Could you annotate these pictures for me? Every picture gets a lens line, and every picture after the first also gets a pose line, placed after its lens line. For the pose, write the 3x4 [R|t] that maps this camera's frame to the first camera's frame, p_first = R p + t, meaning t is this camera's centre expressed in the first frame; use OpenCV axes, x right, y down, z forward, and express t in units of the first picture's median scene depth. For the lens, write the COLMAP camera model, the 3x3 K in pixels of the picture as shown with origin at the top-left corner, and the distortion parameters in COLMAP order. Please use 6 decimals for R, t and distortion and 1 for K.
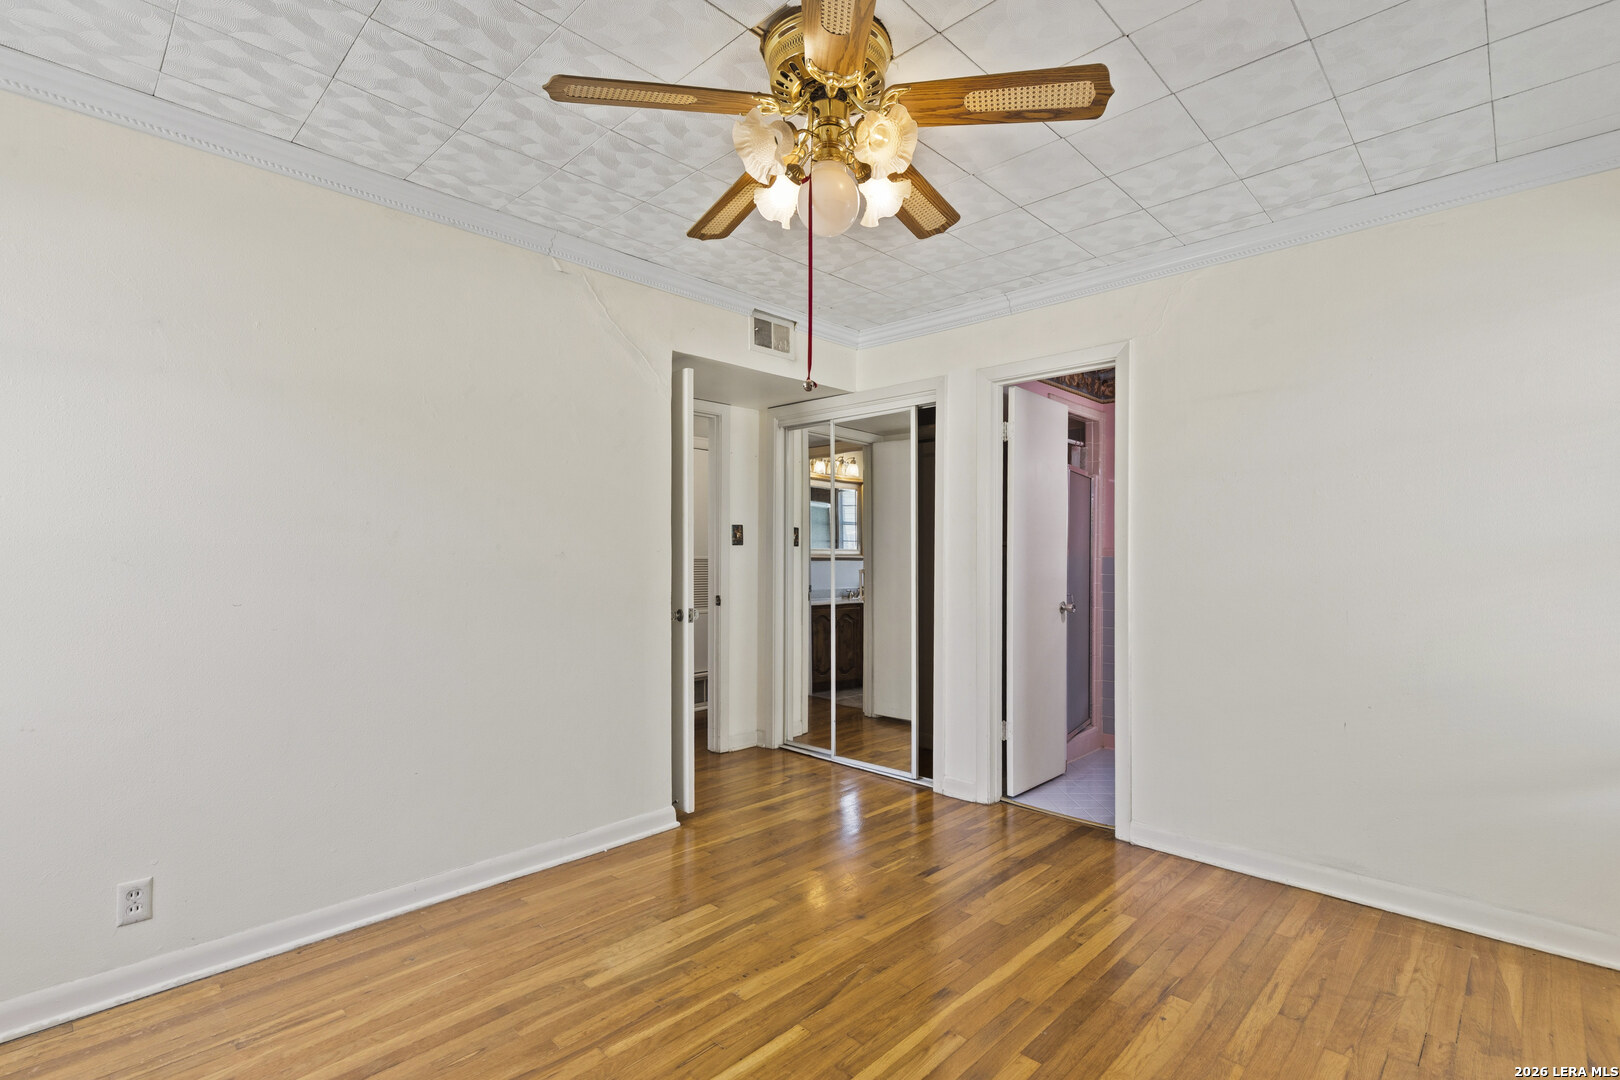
lens RADIAL K [[741.8, 0, 812.0], [0, 741.8, 547.5], [0, 0, 1]] dist [0.010045, -0.001367]
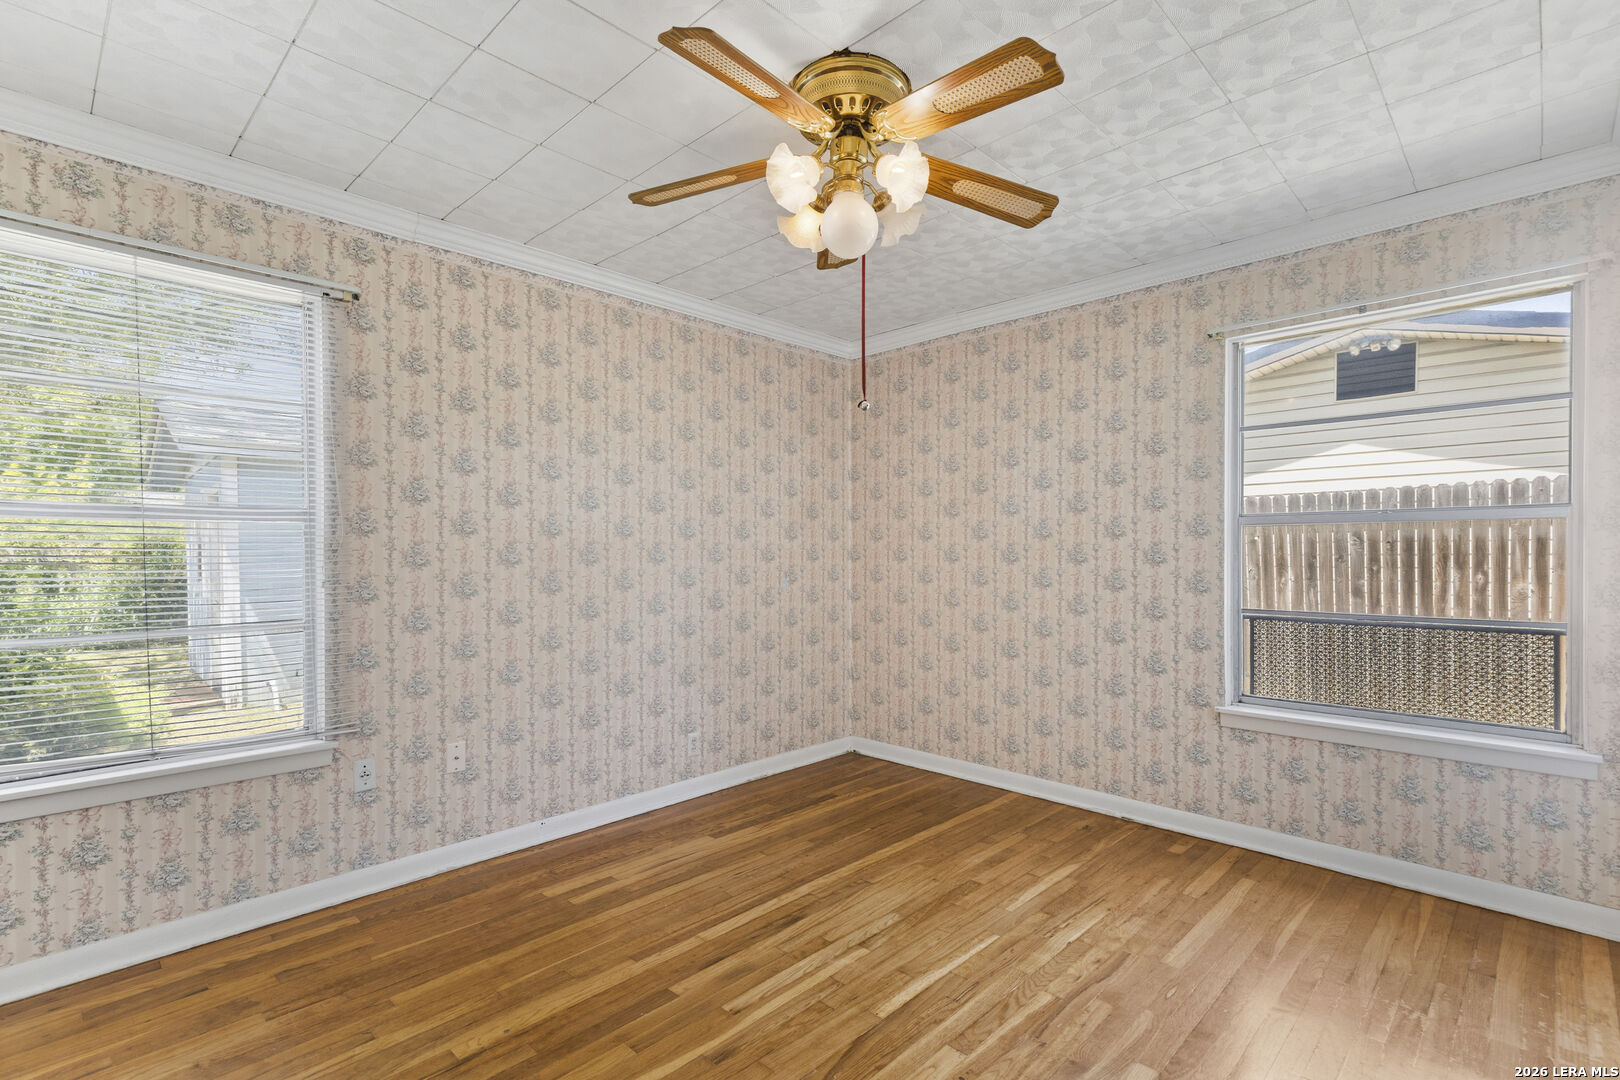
lens RADIAL K [[741.8, 0, 808.3], [0, 741.8, 546.3], [0, 0, 1]] dist [0.010045, -0.001367]
pose [[-0.999999, 0.000082, 0.001164, 0.080080], [0.000074, 0.999979, -0.006482, 0.011020], [-0.001164, -0.006482, -0.999978, 1.994650]]
